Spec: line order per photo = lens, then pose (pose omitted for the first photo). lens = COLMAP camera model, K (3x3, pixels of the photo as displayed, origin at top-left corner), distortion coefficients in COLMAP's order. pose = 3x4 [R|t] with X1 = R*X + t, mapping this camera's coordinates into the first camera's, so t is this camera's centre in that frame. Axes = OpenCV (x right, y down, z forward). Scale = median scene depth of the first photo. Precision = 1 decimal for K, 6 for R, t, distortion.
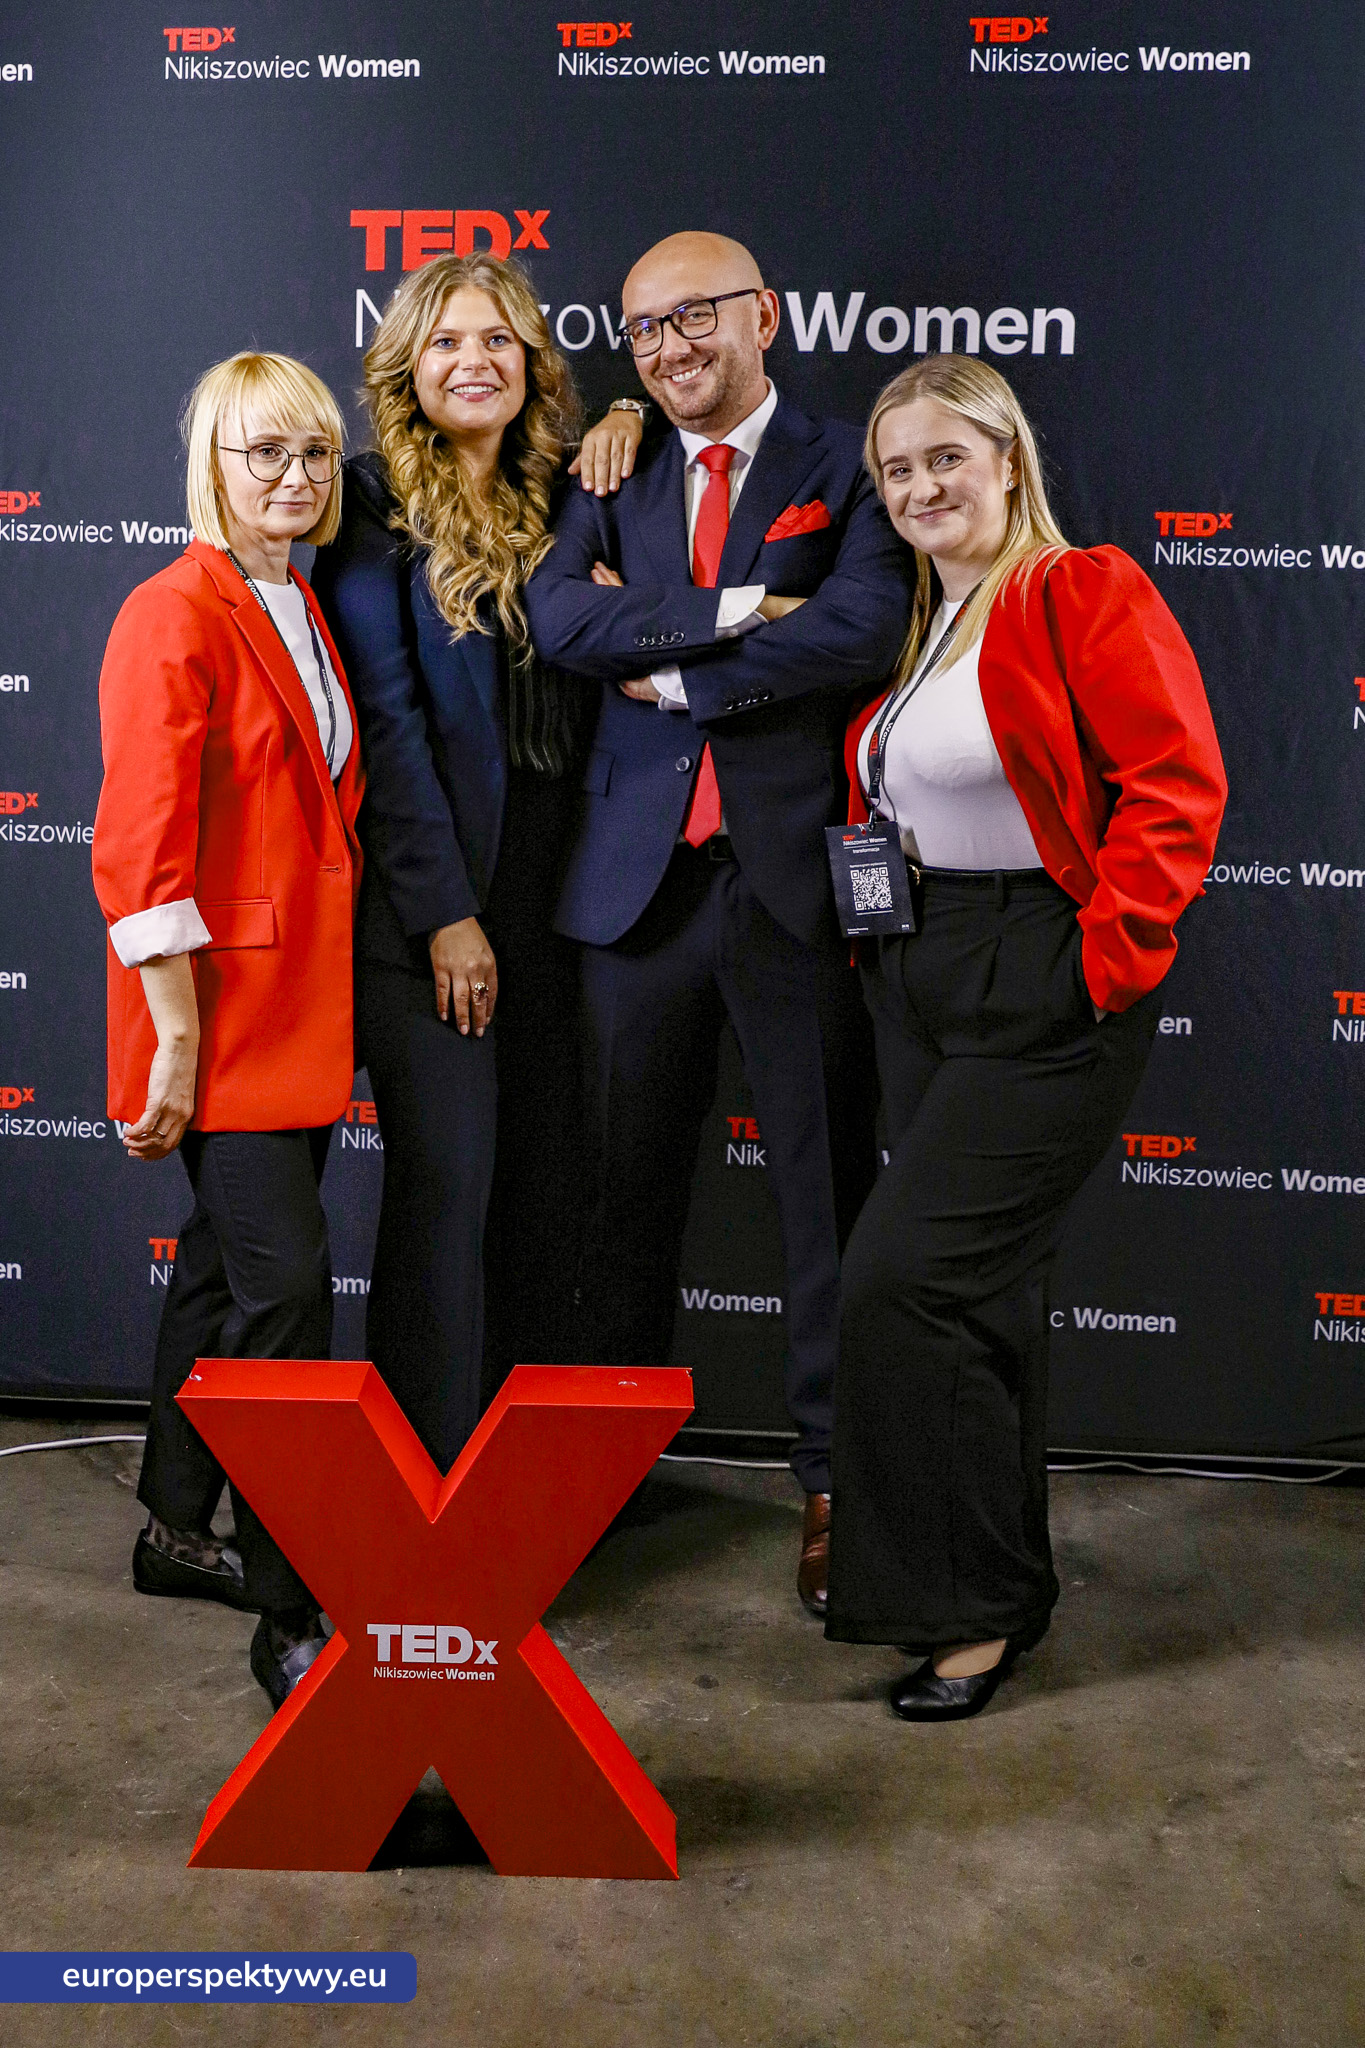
lens RADIAL K [[1634.9, 0, 813.2], [0, 1634.9, 832.9], [0, 0, 1]] dist [0.001188, -0.000400]
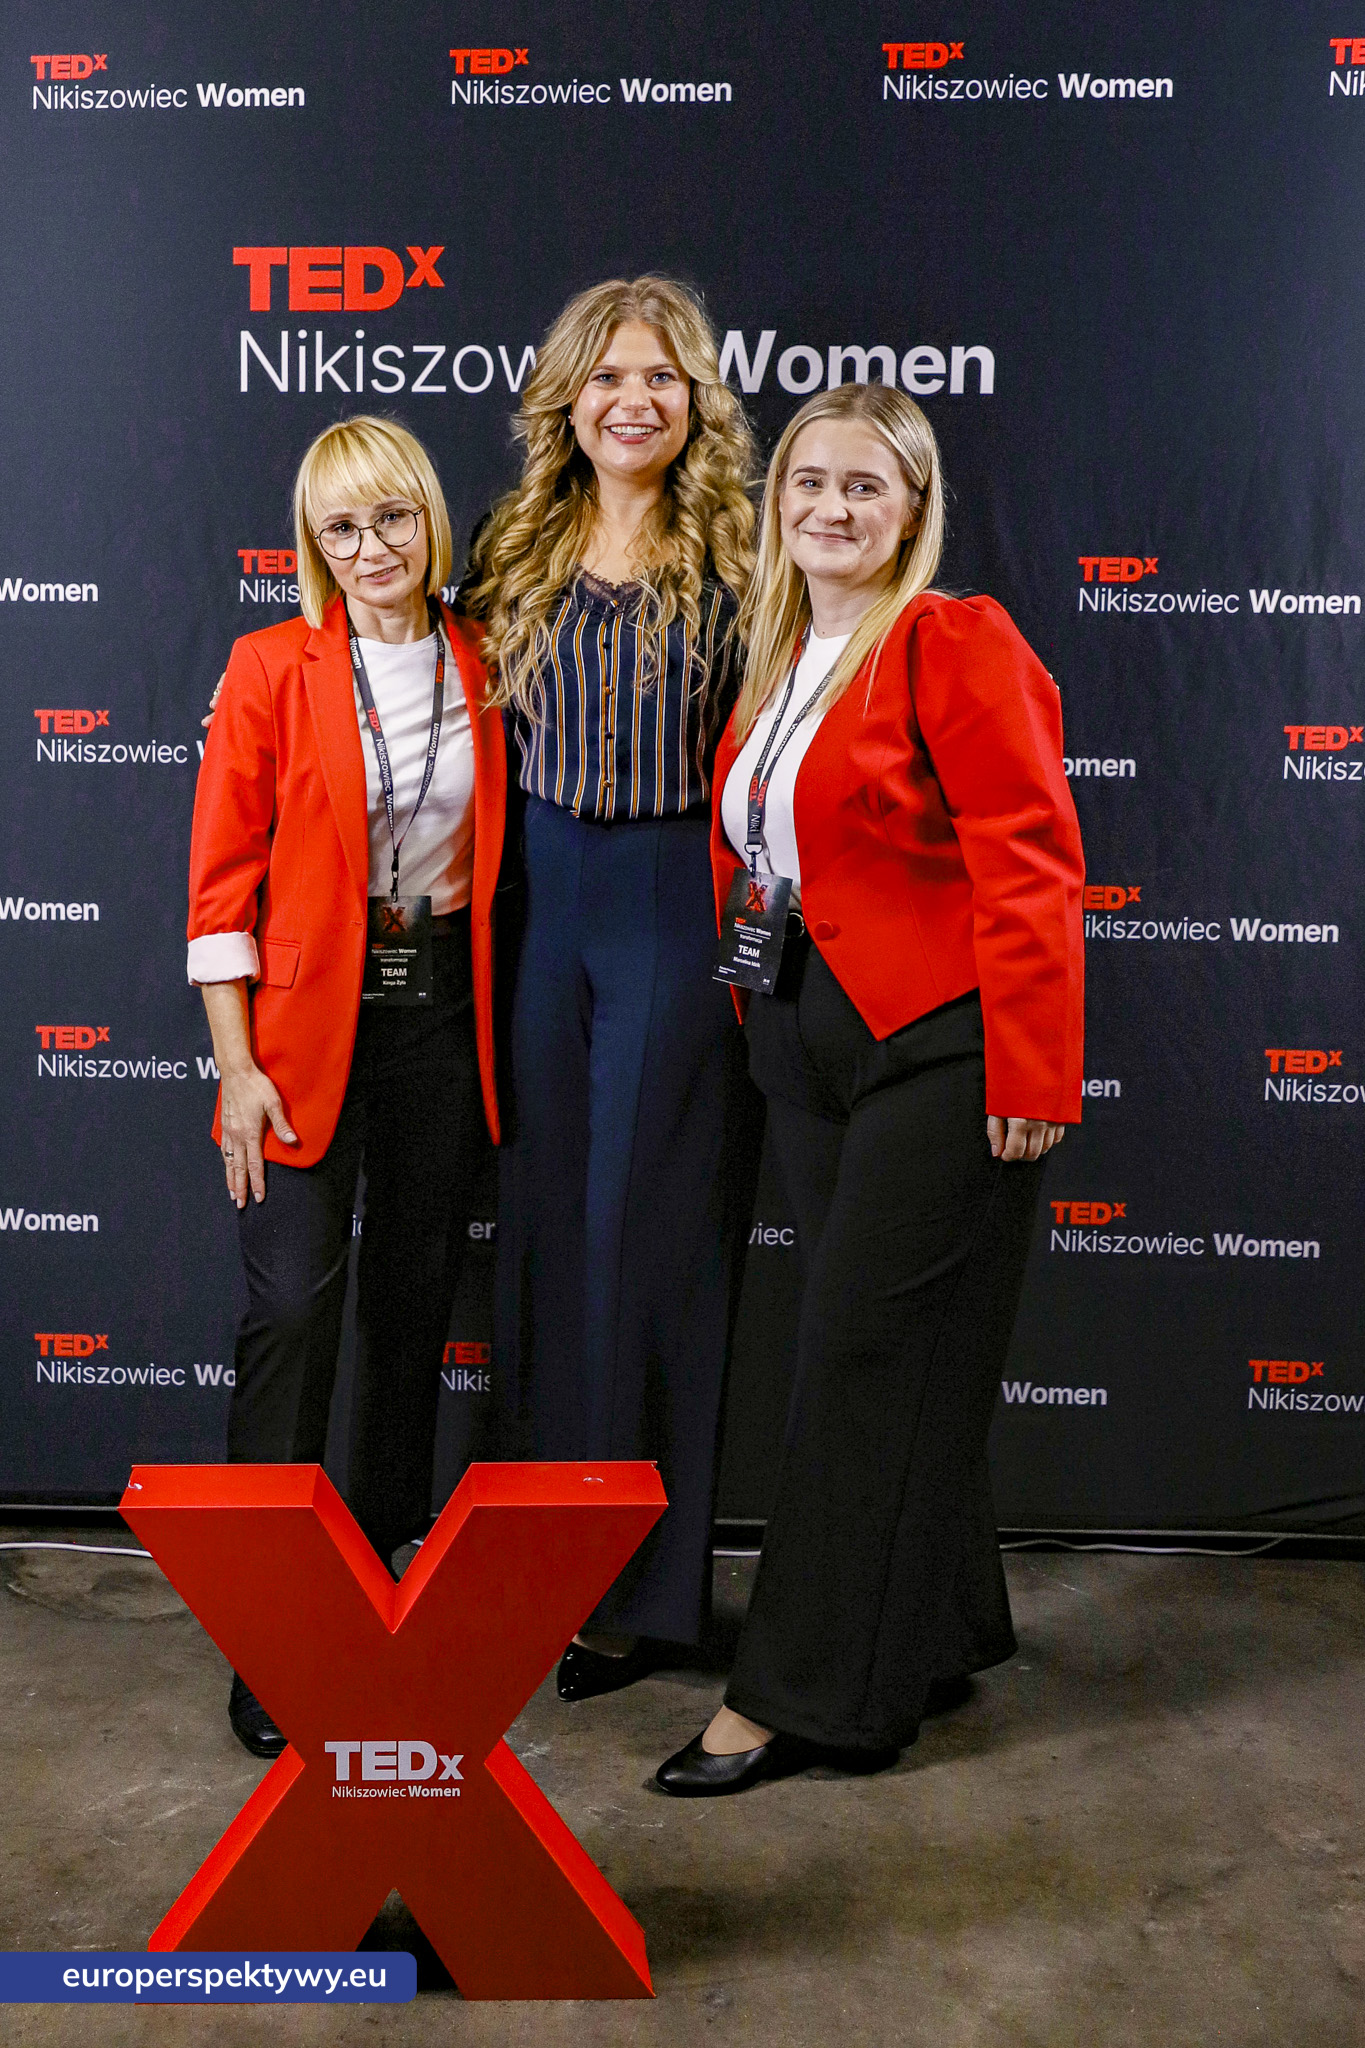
lens RADIAL K [[1663.1, 0, 615.2], [0, 1663.1, 893.4], [0, 0, 1]] dist [-0.002318, 0.002502]
pose [[0.999396, -0.016523, 0.030565, -0.098239], [0.016321, 0.999843, 0.006849, -0.009192], [-0.030673, -0.006346, 0.999509, 0.027387]]
